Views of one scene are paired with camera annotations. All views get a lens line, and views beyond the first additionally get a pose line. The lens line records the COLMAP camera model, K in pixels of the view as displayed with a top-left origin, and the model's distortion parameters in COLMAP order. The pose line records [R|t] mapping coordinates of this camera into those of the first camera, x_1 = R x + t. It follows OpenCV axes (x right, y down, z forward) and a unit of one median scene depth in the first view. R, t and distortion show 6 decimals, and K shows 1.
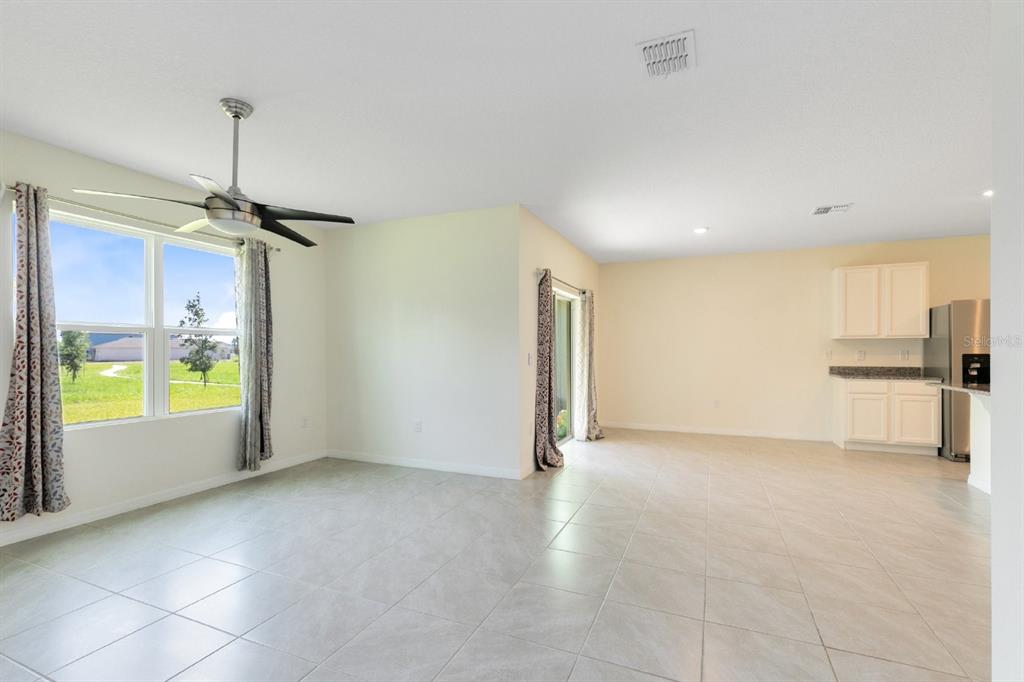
lens RADIAL K [[464.0, 0, 514.7], [0, 464.0, 349.0], [0, 0, 1]] dist [0.004592, -0.000001]
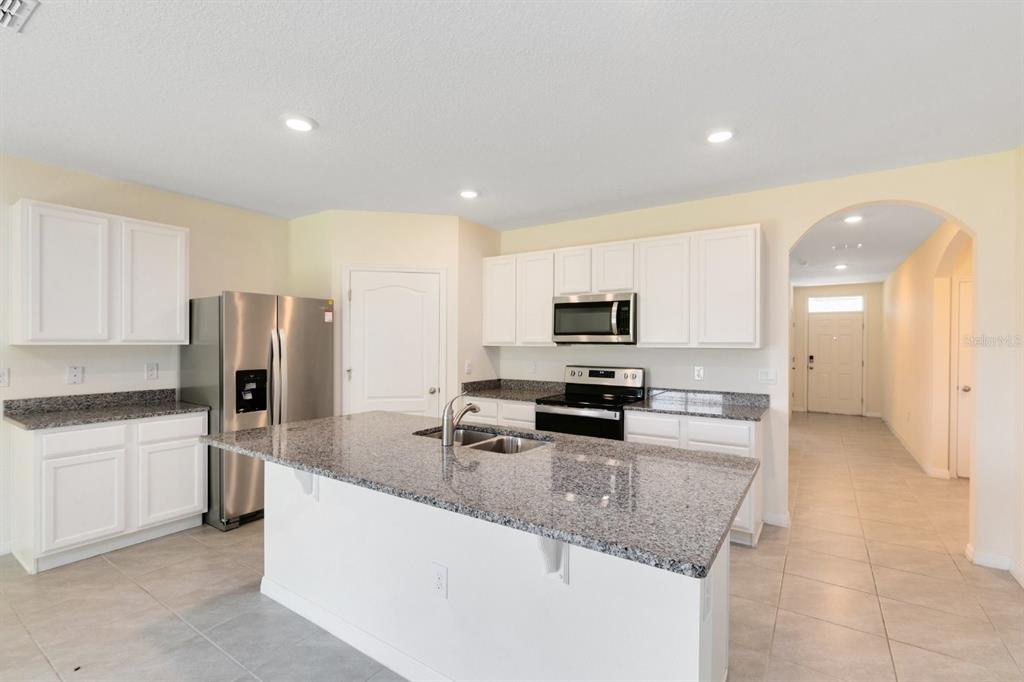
lens RADIAL K [[458.9, 0, 512.1], [0, 458.9, 344.4], [0, 0, 1]] dist [-0.000079, -0.000891]
pose [[0.183979, -0.001485, 0.982929, 0.351791], [-0.005585, 0.999981, 0.002557, -0.030223], [-0.982914, -0.005960, 0.183967, 0.451277]]
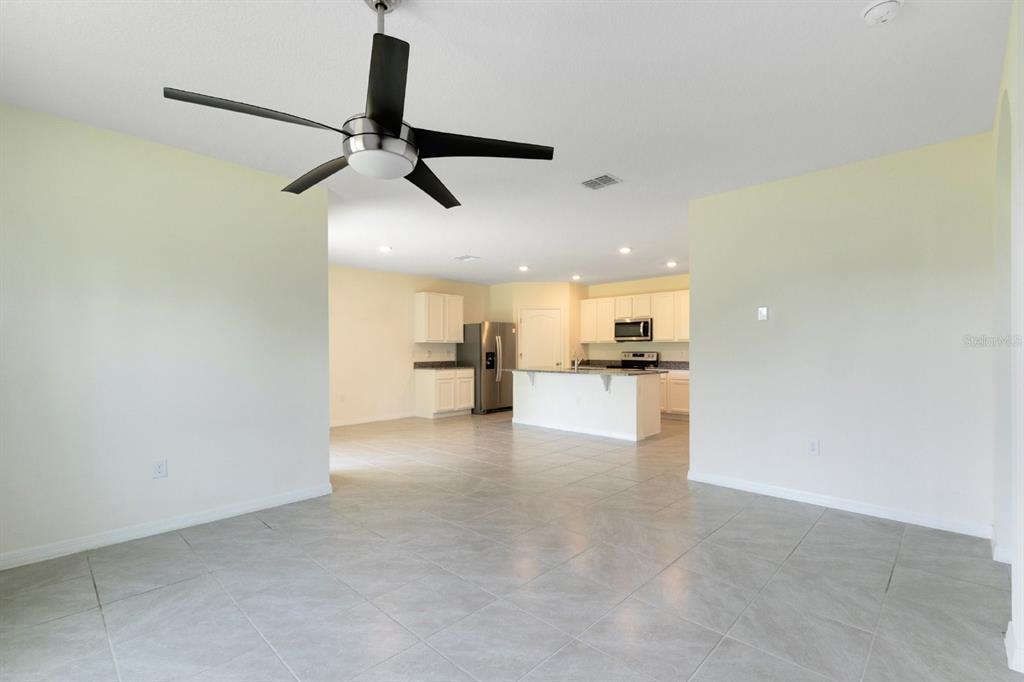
lens RADIAL K [[458.9, 0, 512.1], [0, 458.9, 344.4], [0, 0, 1]] dist [-0.000079, -0.000891]
pose [[0.352854, 0.010056, 0.935624, -0.577269], [0.001280, 0.999936, -0.011229, 0.000058], [-0.935677, 0.005160, 0.352819, 0.284781]]
